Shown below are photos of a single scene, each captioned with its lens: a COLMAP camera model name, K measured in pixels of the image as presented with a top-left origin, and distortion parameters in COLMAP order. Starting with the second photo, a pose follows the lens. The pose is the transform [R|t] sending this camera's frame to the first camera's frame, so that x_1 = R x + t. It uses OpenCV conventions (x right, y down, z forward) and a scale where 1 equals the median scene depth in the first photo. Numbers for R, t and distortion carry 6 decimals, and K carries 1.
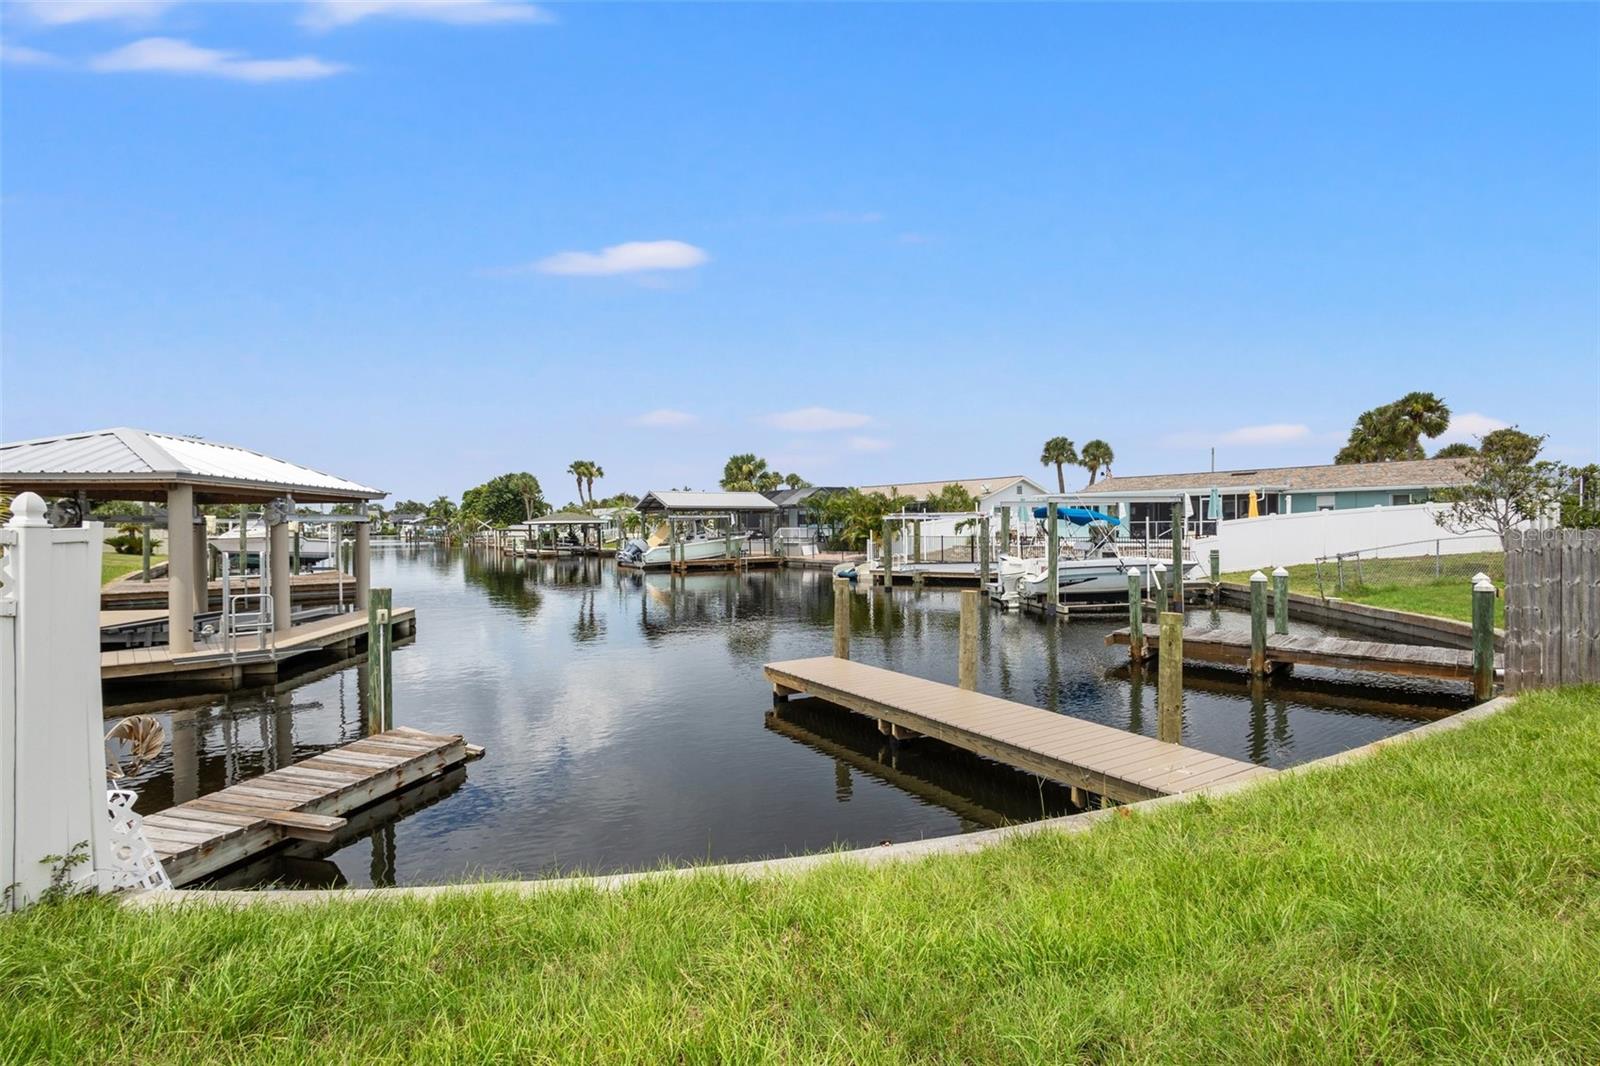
lens RADIAL K [[738.8, 0, 795.7], [0, 738.8, 543.7], [0, 0, 1]] dist [0.006334, -0.000299]
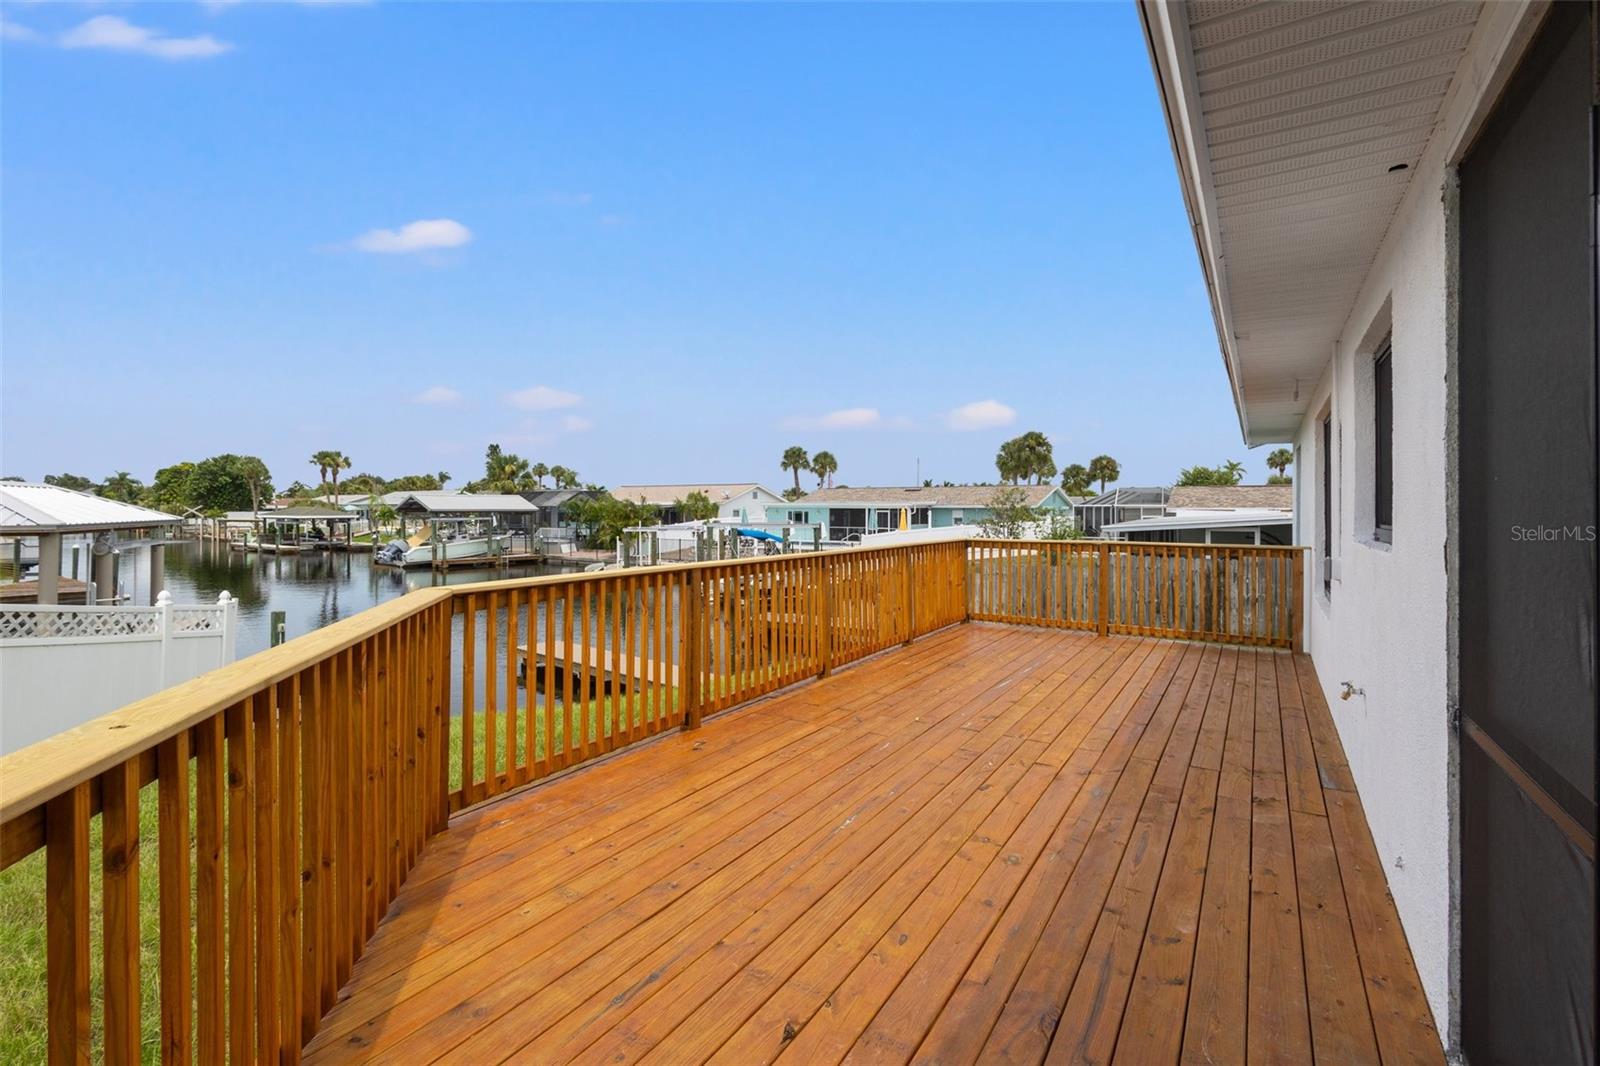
lens RADIAL K [[741.1, 0, 797.4], [0, 741.1, 509.4], [0, 0, 1]] dist [0.004486, 0.000656]
pose [[0.954159, 0.011787, 0.299069, 0.014695], [-0.004712, 0.999692, -0.024364, -0.026607], [-0.299264, 0.021838, 0.953920, -0.192932]]
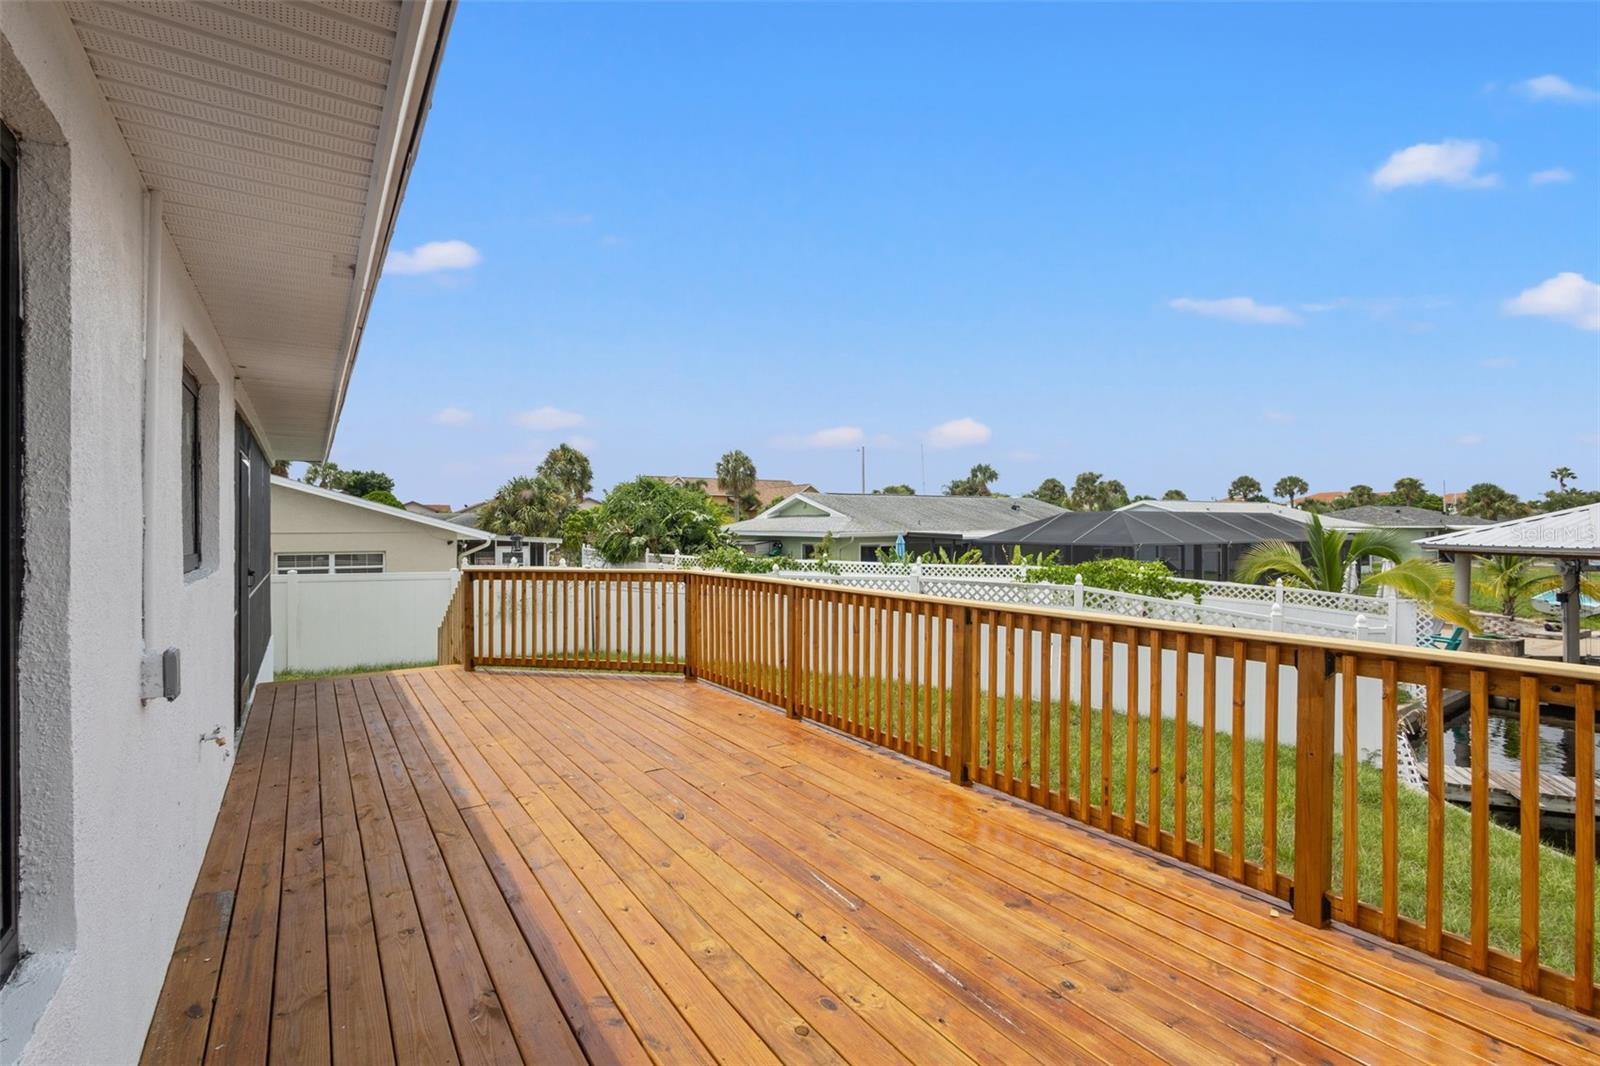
lens RADIAL K [[739.7, 0, 791.3], [0, 739.7, 524.8], [0, 0, 1]] dist [0.004607, -0.000200]
pose [[-0.128919, 0.006341, -0.991635, 0.166117], [-0.020754, 0.999743, 0.009091, -0.032295], [0.991438, 0.021753, -0.128754, -0.064219]]
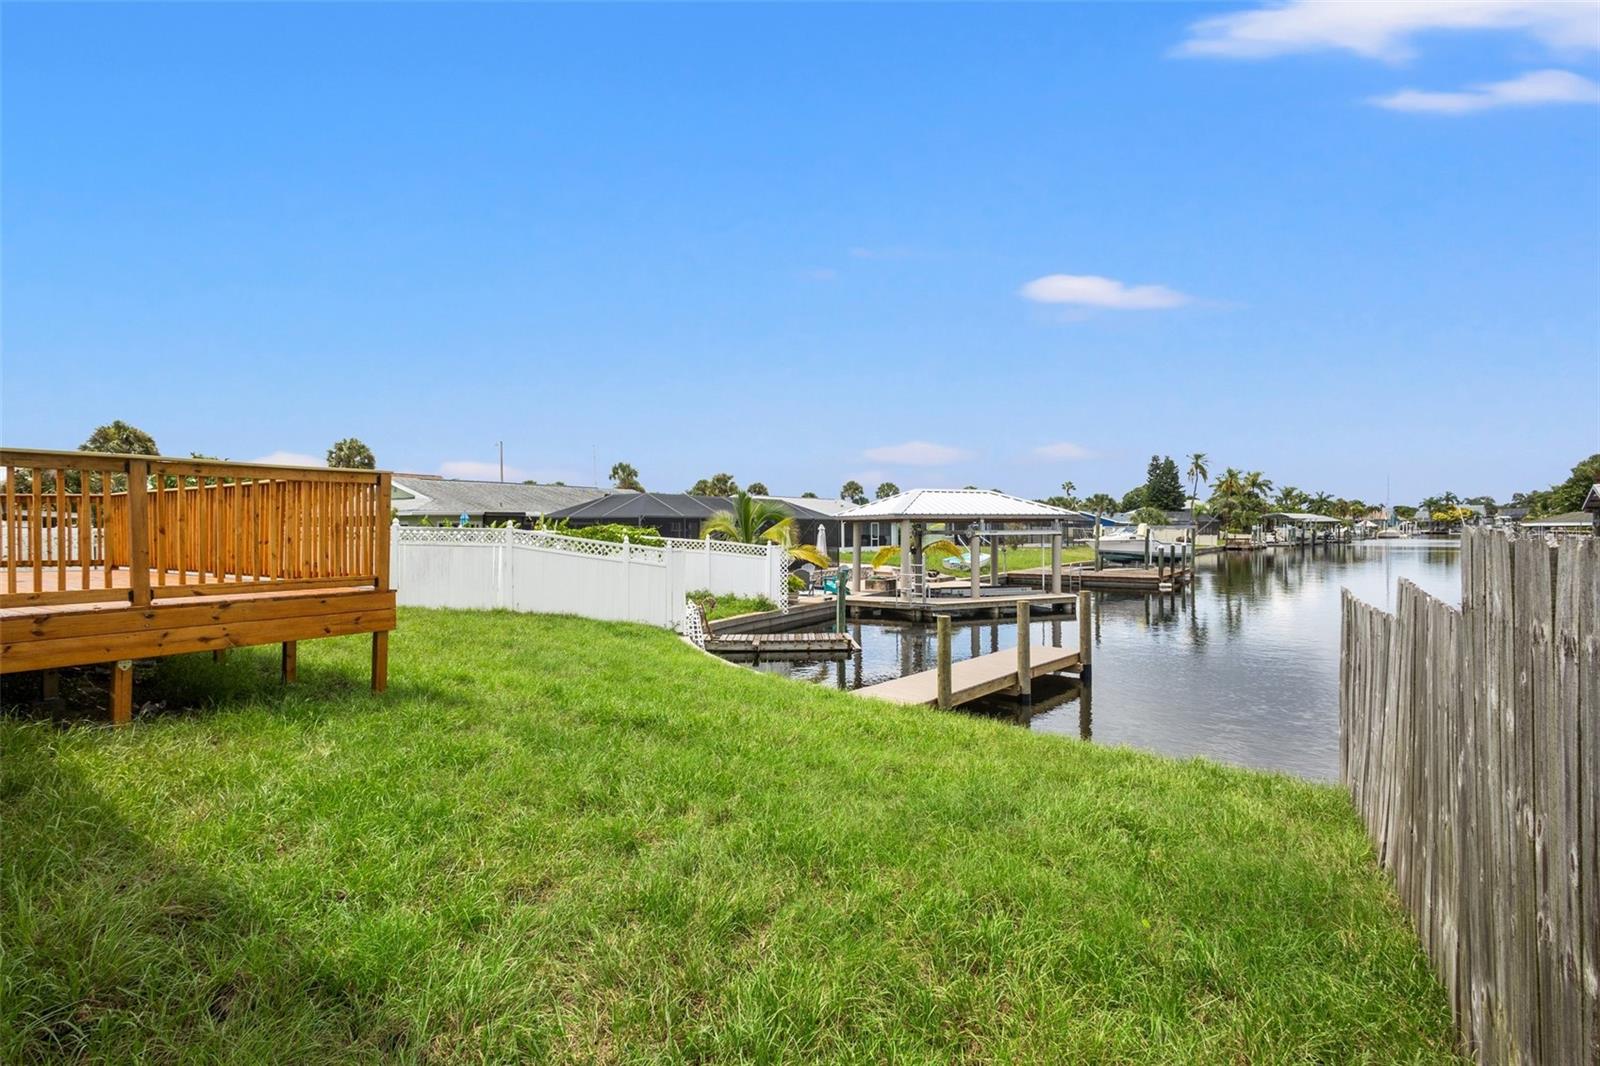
lens RADIAL K [[738.8, 0, 795.7], [0, 738.8, 543.7], [0, 0, 1]] dist [0.006334, -0.000299]
pose [[0.275021, 0.025535, -0.961099, 0.300046], [-0.020257, 0.999579, 0.020760, -0.013451], [0.961225, 0.013760, 0.275423, 0.040342]]
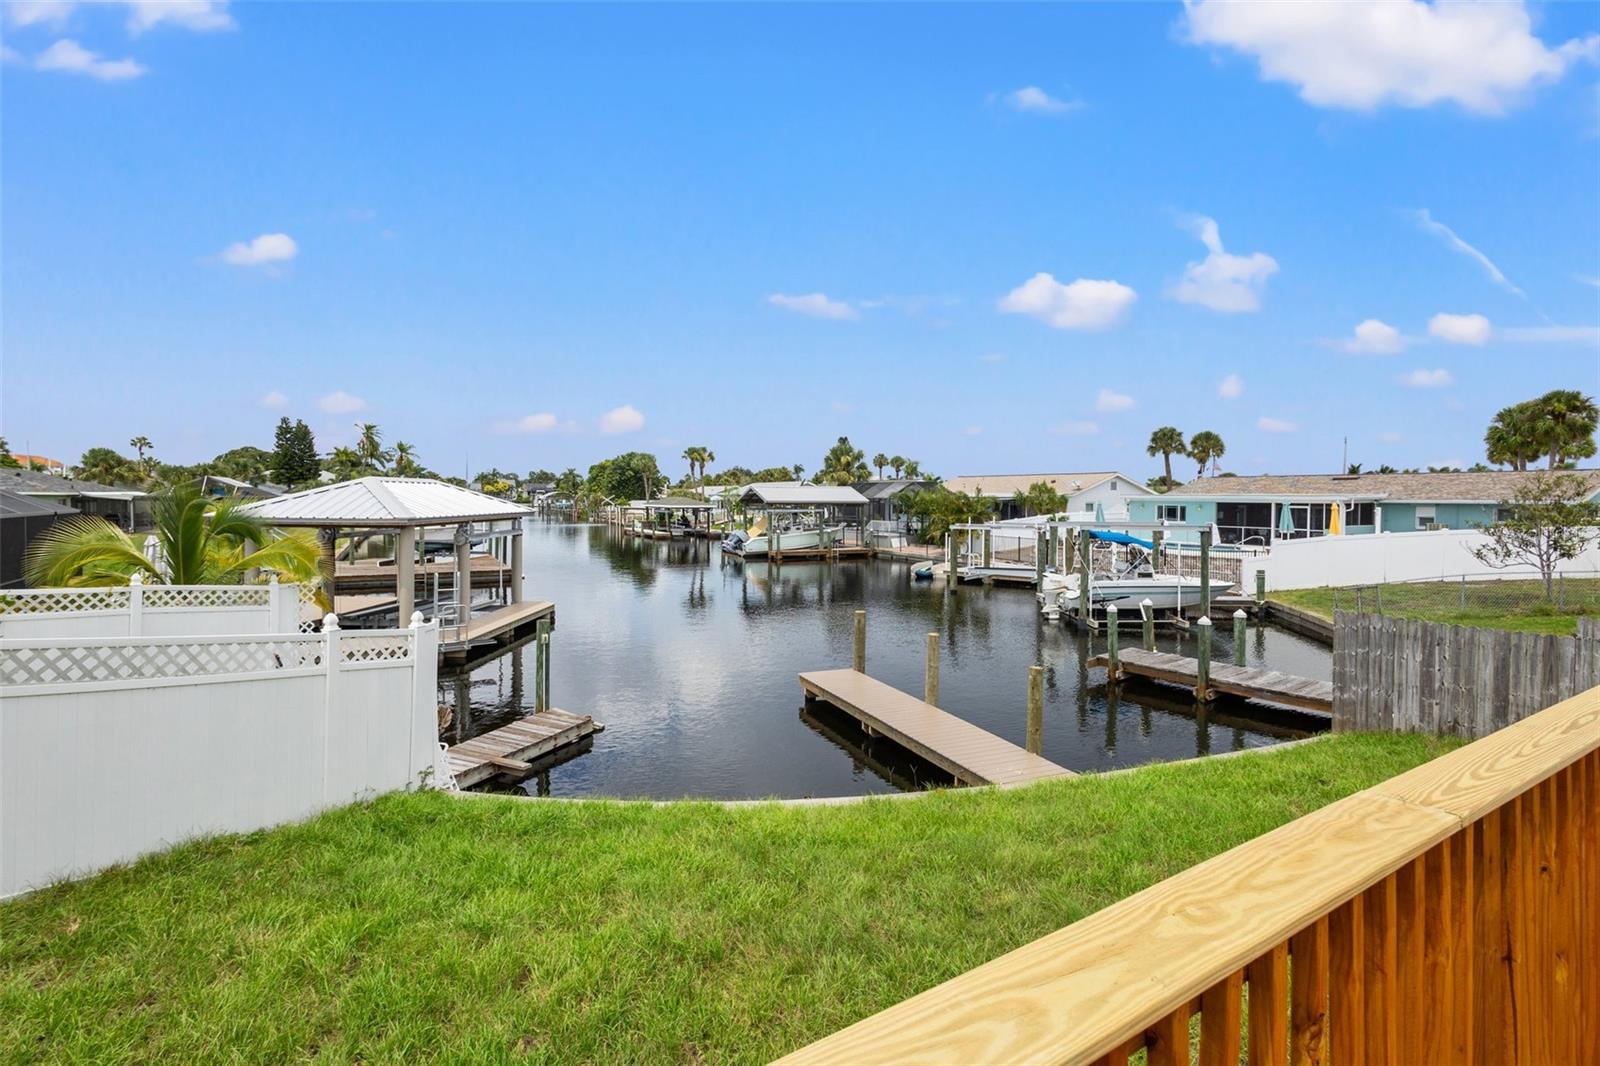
lens RADIAL K [[749.1, 0, 794.4], [0, 749.1, 517.4], [0, 0, 1]] dist [0.006444, -0.000025]
pose [[0.987948, 0.021181, -0.153328, 0.038473], [-0.020599, 0.999773, 0.005382, -0.032986], [0.153407, -0.002159, 0.988161, -0.092285]]
